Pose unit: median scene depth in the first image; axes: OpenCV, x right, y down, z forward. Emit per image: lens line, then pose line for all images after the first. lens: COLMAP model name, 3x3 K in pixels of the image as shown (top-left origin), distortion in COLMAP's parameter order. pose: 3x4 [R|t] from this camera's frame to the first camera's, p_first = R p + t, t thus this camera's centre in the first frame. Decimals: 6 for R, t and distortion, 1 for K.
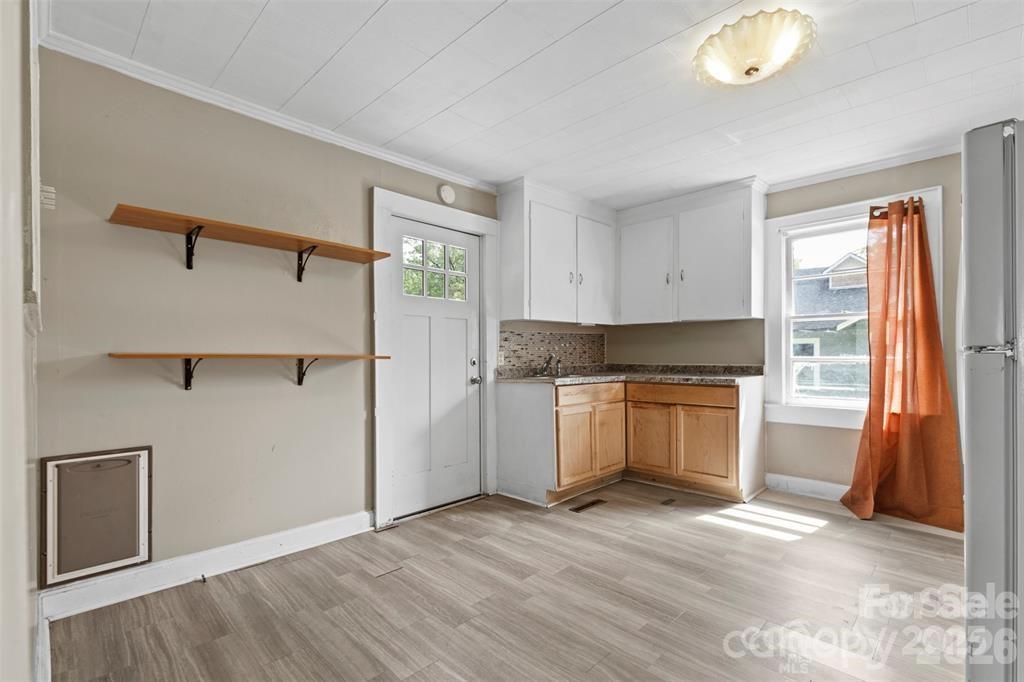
lens RADIAL K [[464.1, 0, 517.3], [0, 464.1, 350.4], [0, 0, 1]] dist [0.002479, -0.000853]
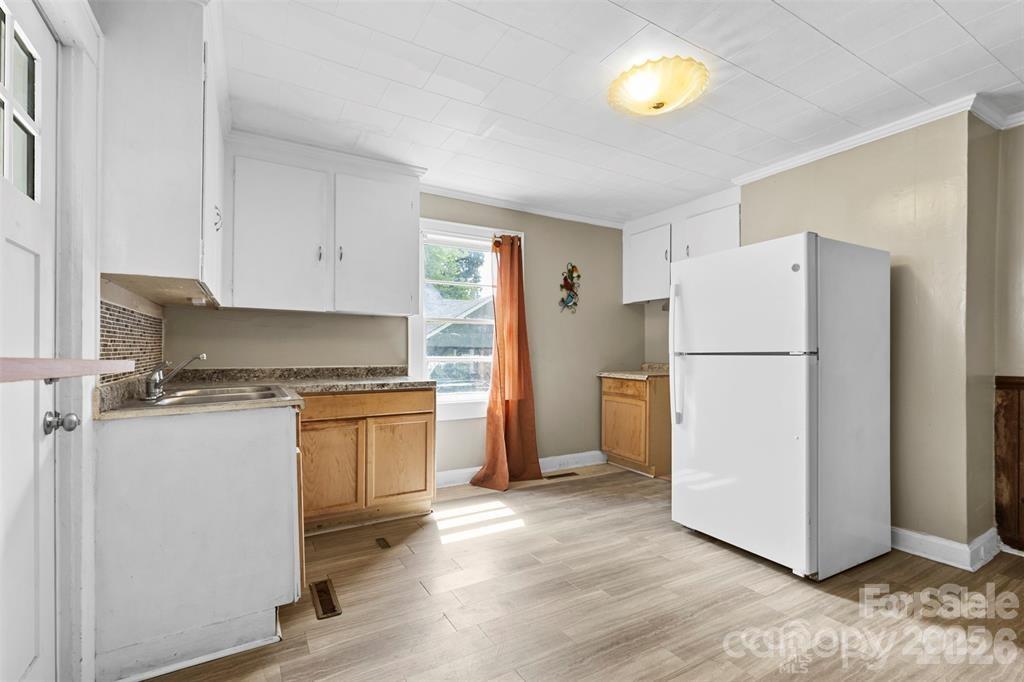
lens RADIAL K [[464.1, 0, 521.2], [0, 464.1, 348.9], [0, 0, 1]] dist [0.002479, -0.000853]
pose [[0.256507, 0.013384, 0.966450, -0.384685], [-0.010836, 0.999881, -0.010971, 0.006194], [-0.966482, -0.007658, 0.256622, 0.595020]]
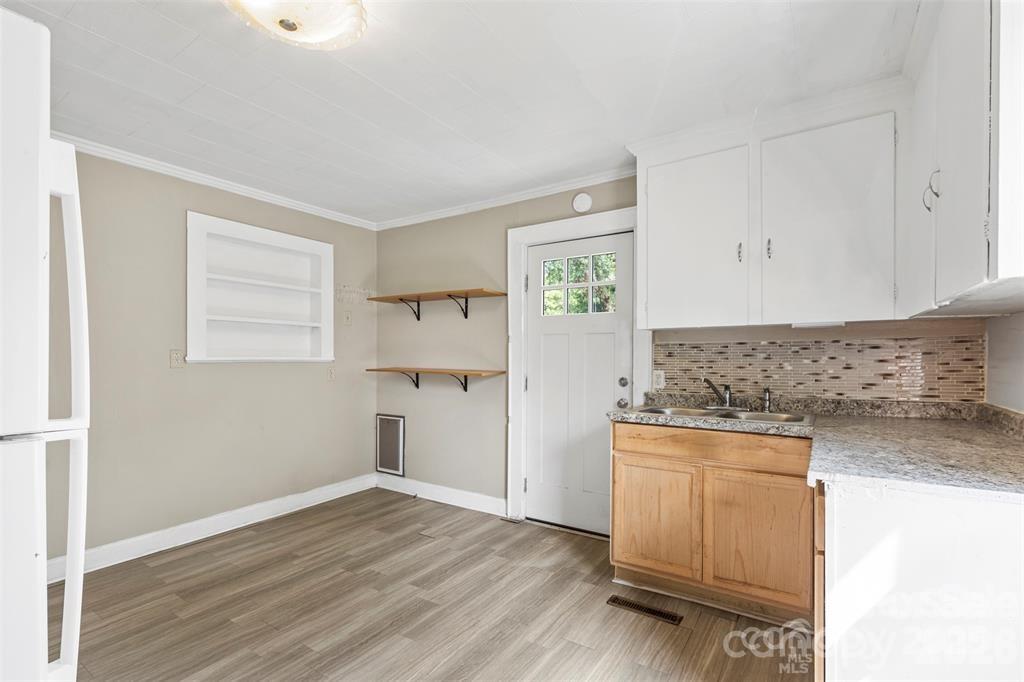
lens RADIAL K [[464.1, 0, 516.1], [0, 464.1, 351.0], [0, 0, 1]] dist [0.002479, -0.000853]
pose [[0.202593, -0.005909, -0.979245, 0.775048], [0.011134, 0.999931, -0.003730, -0.034504], [0.979200, -0.010148, 0.202645, 0.698543]]
